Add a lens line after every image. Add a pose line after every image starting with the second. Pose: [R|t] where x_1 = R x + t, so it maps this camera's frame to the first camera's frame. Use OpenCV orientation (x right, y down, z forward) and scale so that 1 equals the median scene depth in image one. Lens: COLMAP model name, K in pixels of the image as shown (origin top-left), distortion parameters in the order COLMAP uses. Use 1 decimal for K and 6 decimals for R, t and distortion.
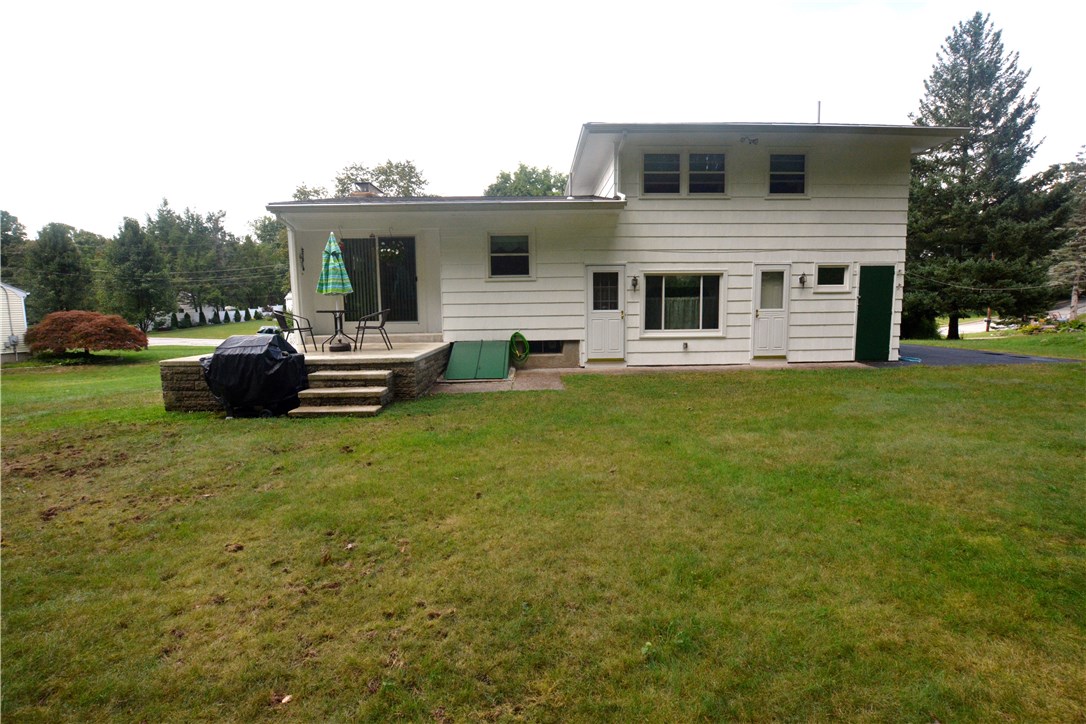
lens RADIAL K [[480.6, 0, 543.3], [0, 480.6, 362.7], [0, 0, 1]] dist [-0.029777, 0.003777]
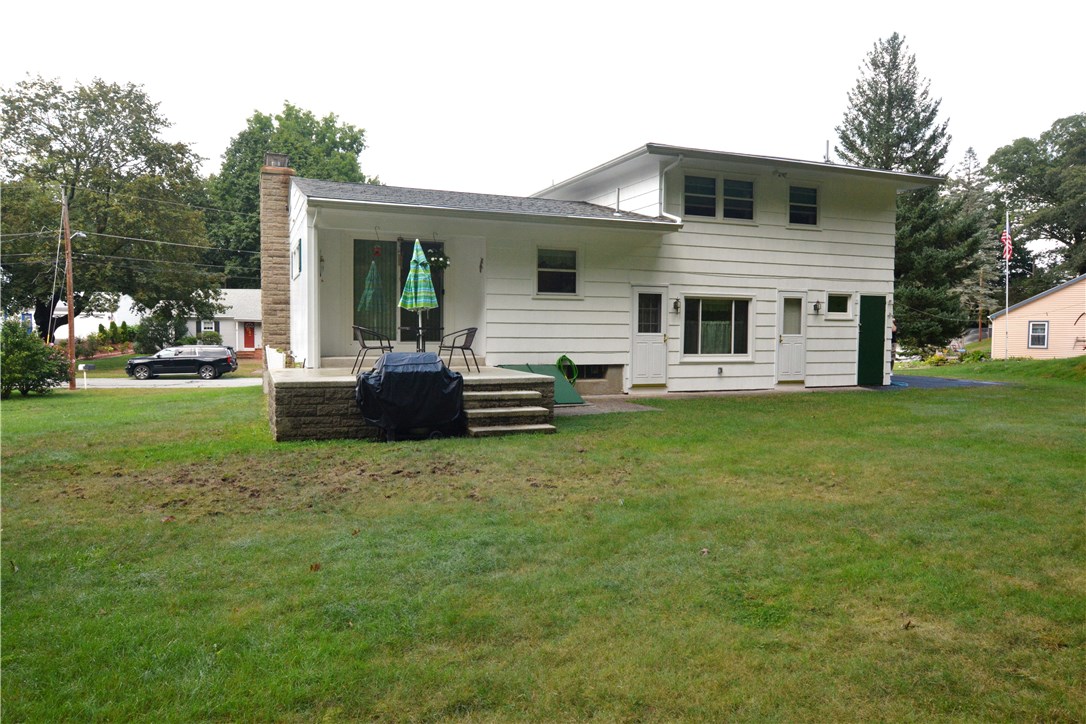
lens RADIAL K [[746.8, 0, 541.7], [0, 746.8, 364.9], [0, 0, 1]] dist [-0.000788, -0.003787]
pose [[0.936592, 0.003996, 0.350400, -0.579533], [0.019067, 0.997873, -0.062345, 0.041323], [-0.349903, 0.065073, 0.934523, -0.297785]]
